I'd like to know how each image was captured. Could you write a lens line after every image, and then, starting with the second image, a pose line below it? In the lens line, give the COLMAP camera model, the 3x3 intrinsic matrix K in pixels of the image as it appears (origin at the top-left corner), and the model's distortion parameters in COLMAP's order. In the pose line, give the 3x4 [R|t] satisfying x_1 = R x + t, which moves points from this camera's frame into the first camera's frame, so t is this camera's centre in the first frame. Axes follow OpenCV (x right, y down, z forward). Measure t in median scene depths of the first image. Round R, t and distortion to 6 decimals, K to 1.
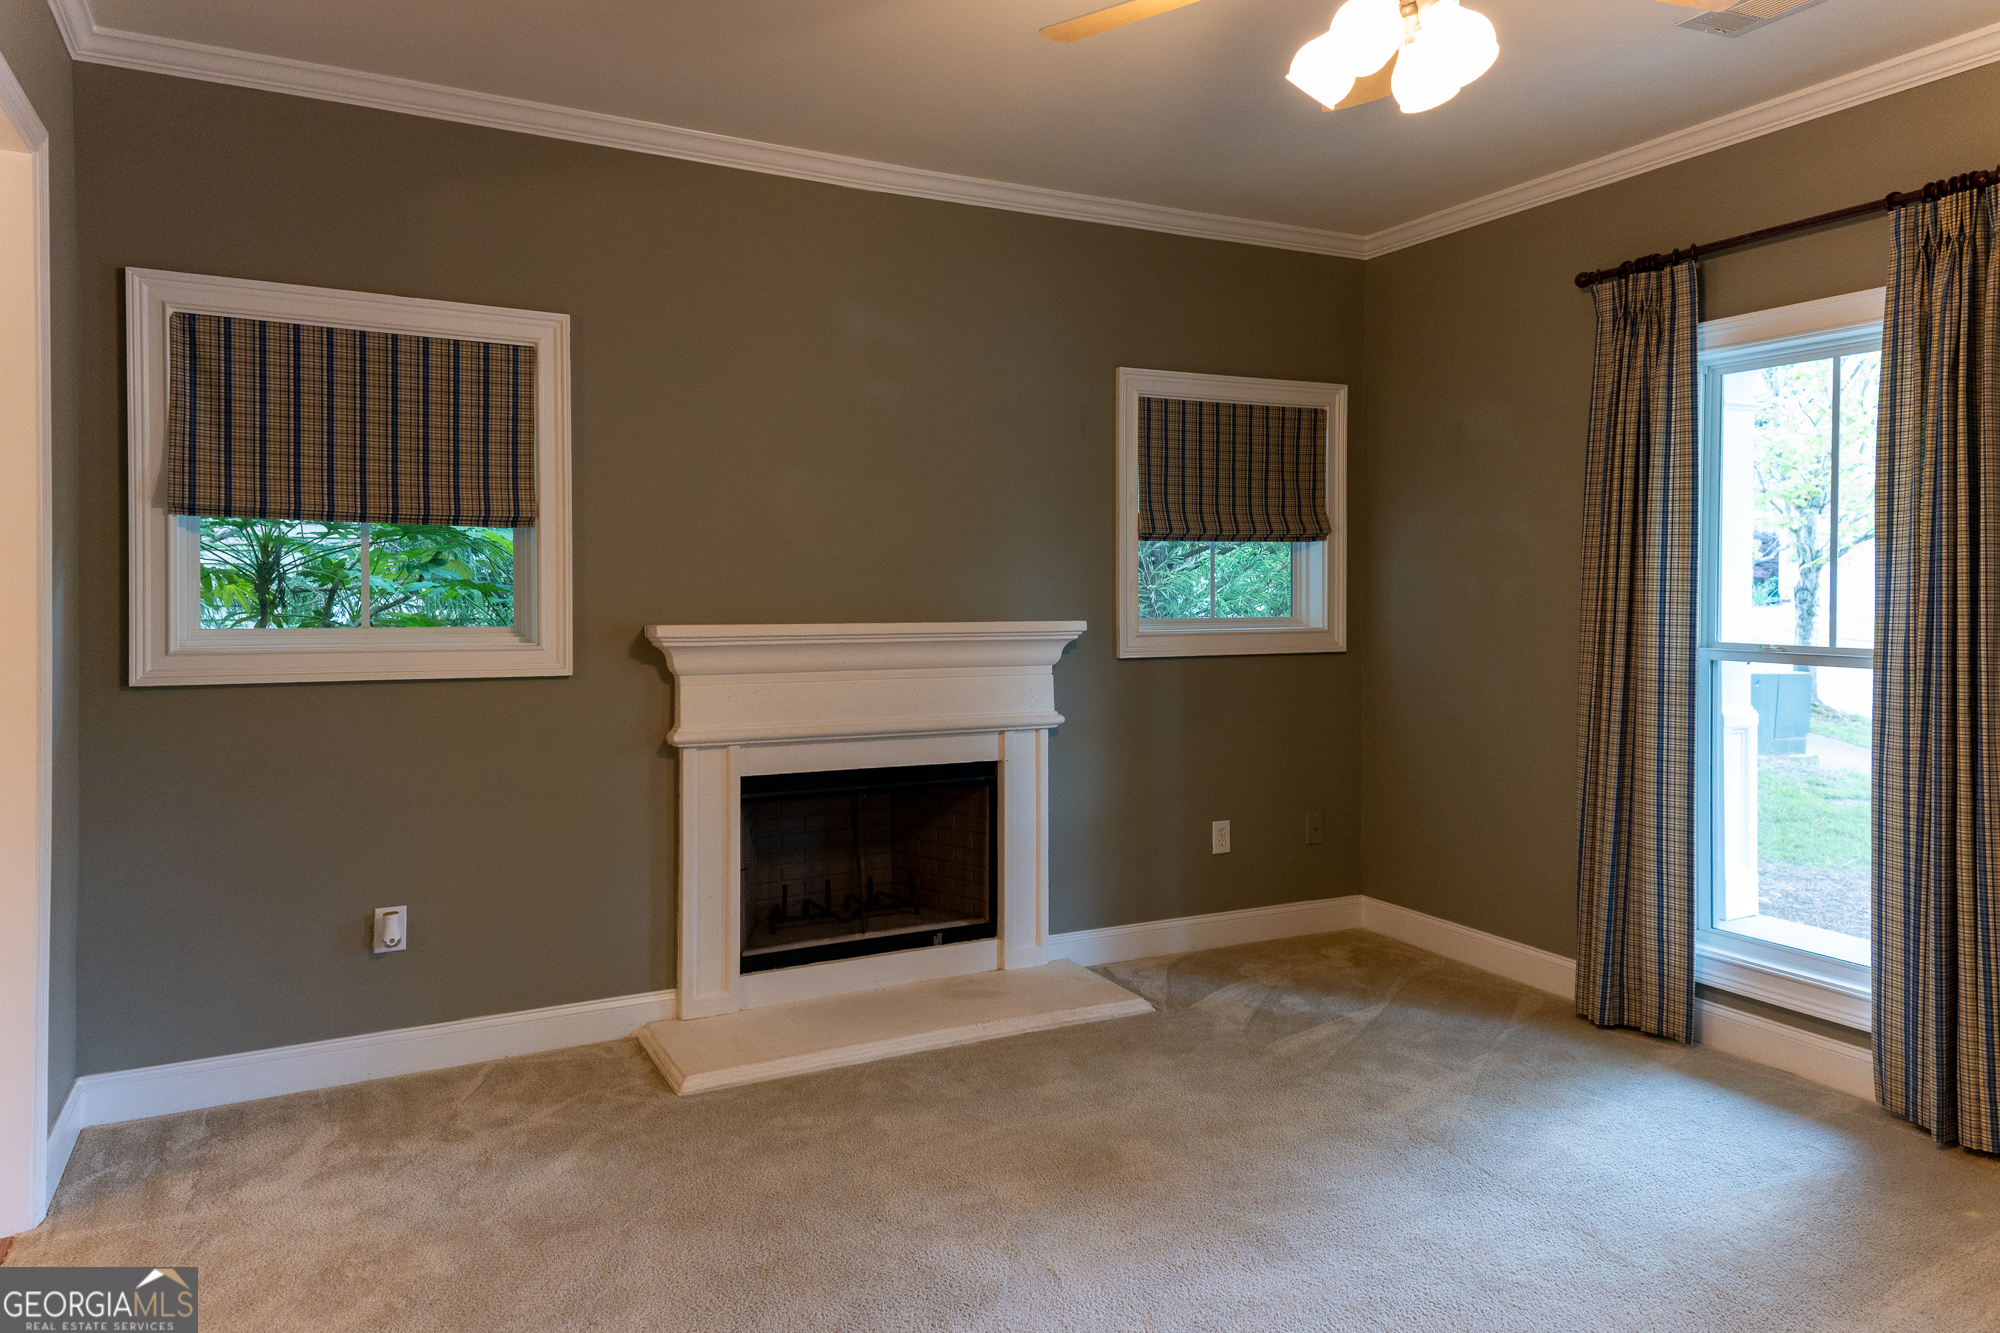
lens RADIAL K [[1308.4, 0, 1004.2], [0, 1308.4, 623.2], [0, 0, 1]] dist [0.163759, -0.108042]
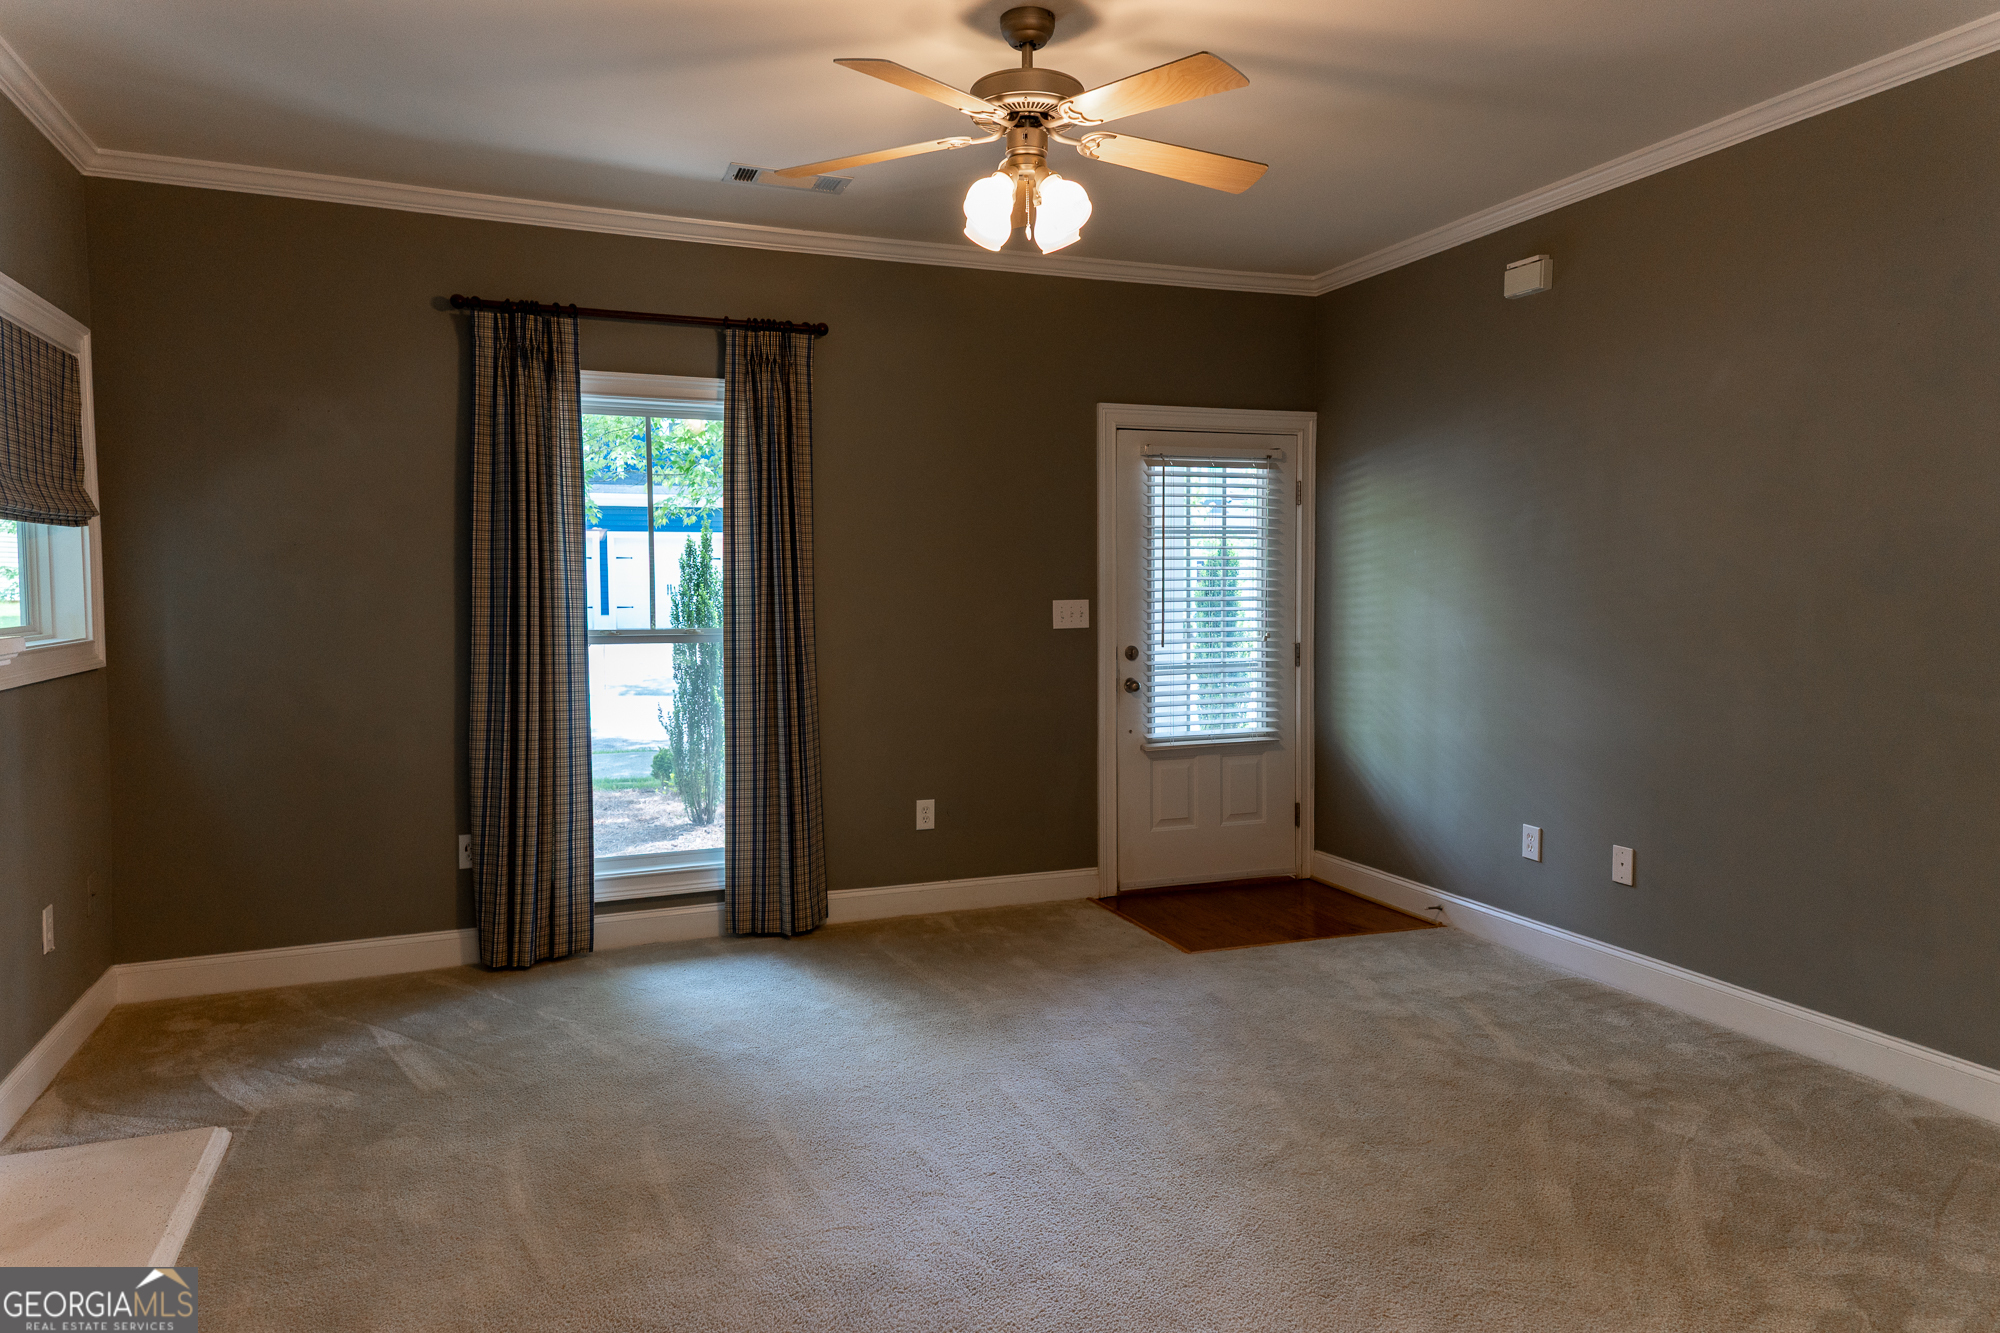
lens RADIAL K [[1319.9, 0, 990.6], [0, 1319.9, 640.6], [0, 0, 1]] dist [0.169320, -0.110041]
pose [[0.130489, -0.048057, 0.990284, -0.640808], [0.029696, 0.998566, 0.044546, -0.019038], [-0.991005, 0.023595, 0.131729, 0.463430]]
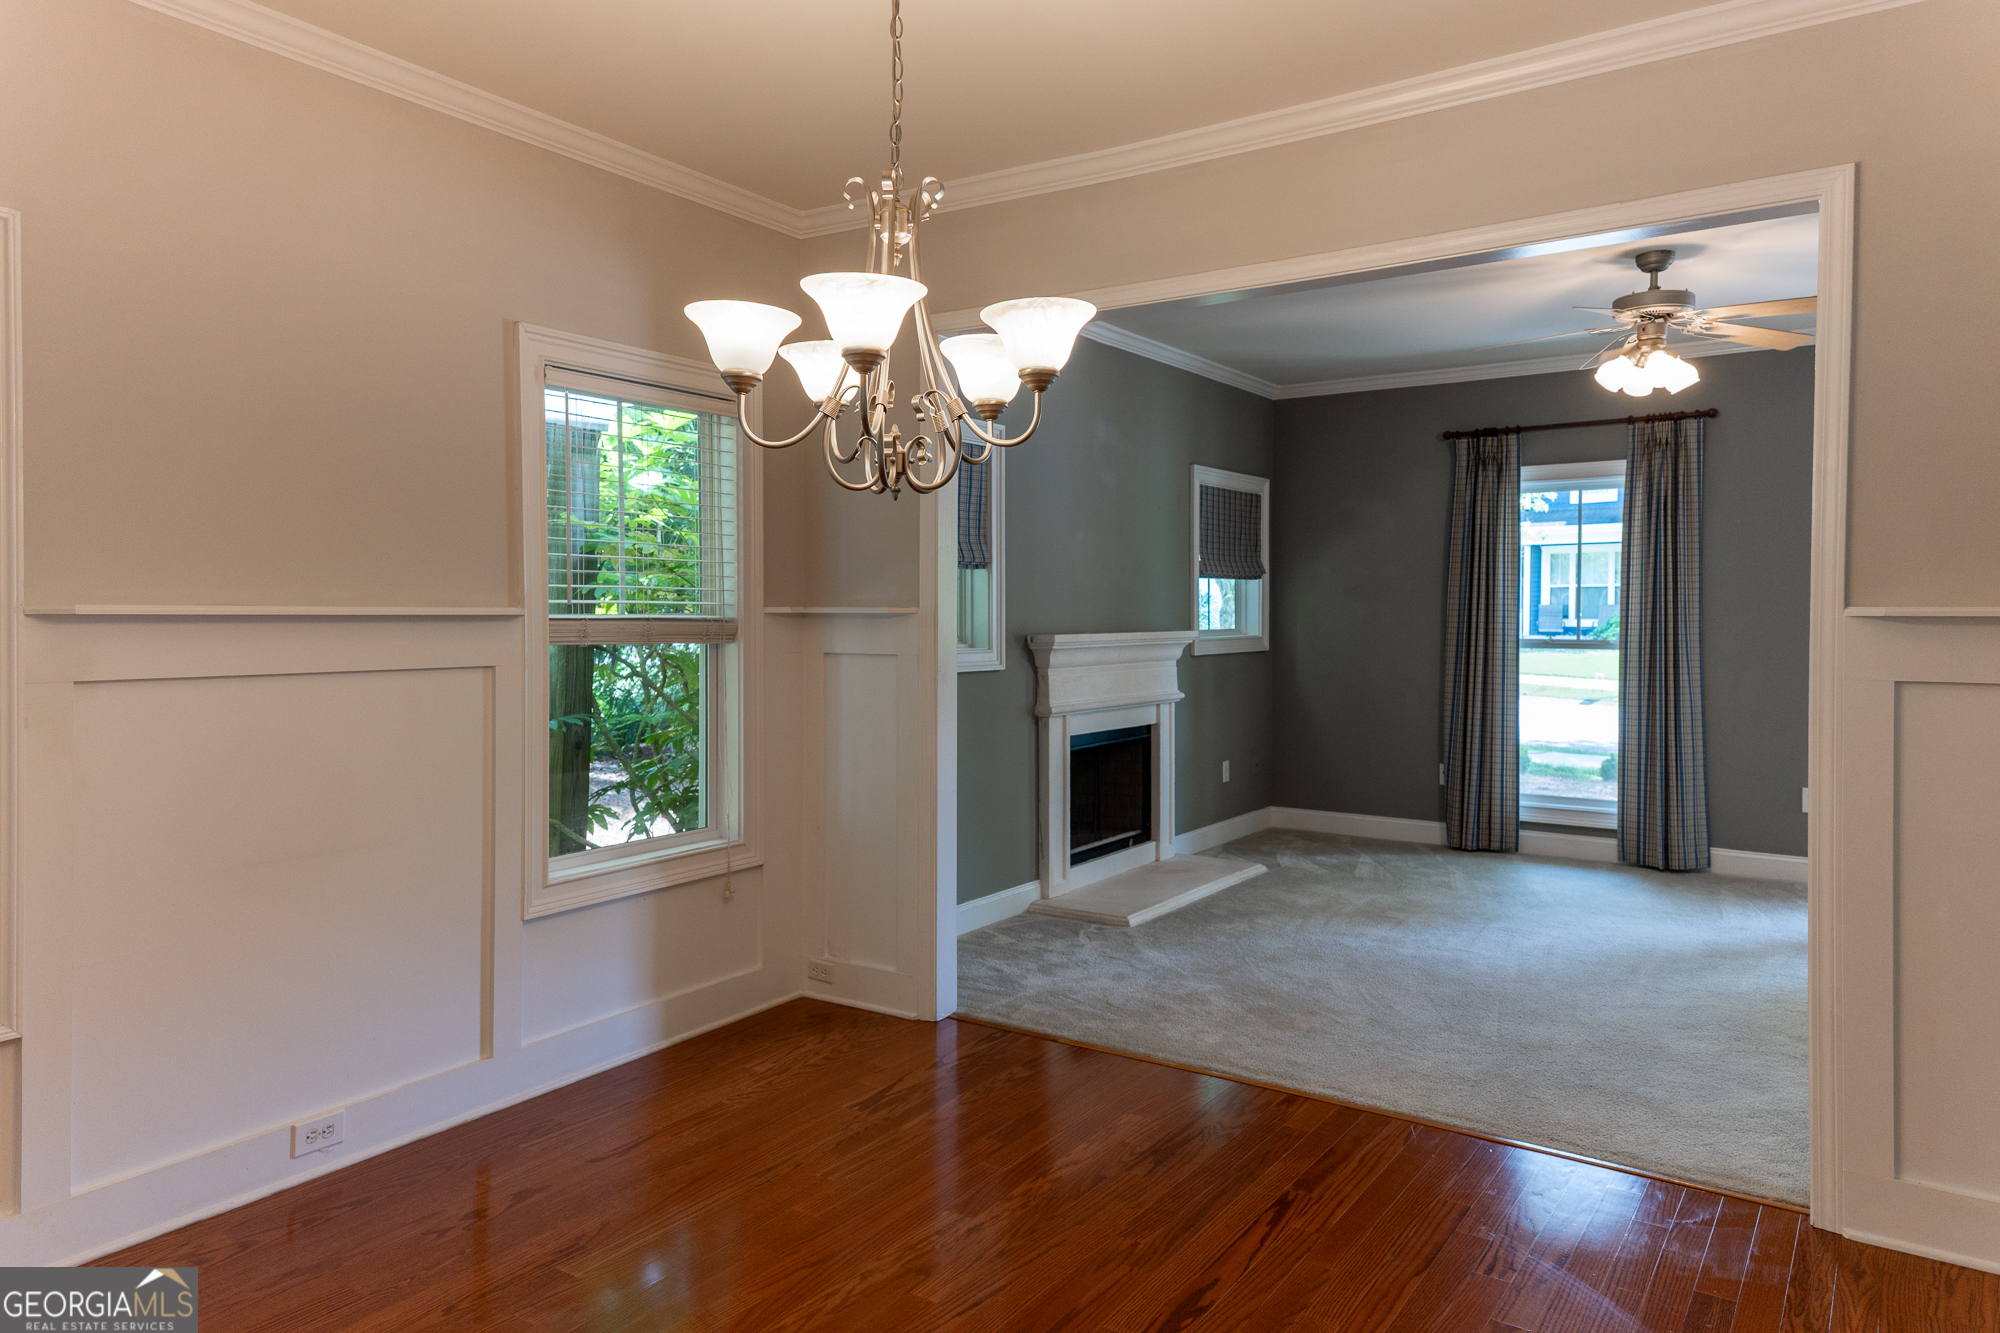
lens RADIAL K [[1319.9, 0, 990.6], [0, 1319.9, 640.6], [0, 0, 1]] dist [0.169320, -0.110041]
pose [[0.882240, -0.014965, 0.470562, -0.984117], [0.014780, 0.999882, 0.004089, -0.000468], [-0.470567, 0.003347, 0.882358, -0.290580]]
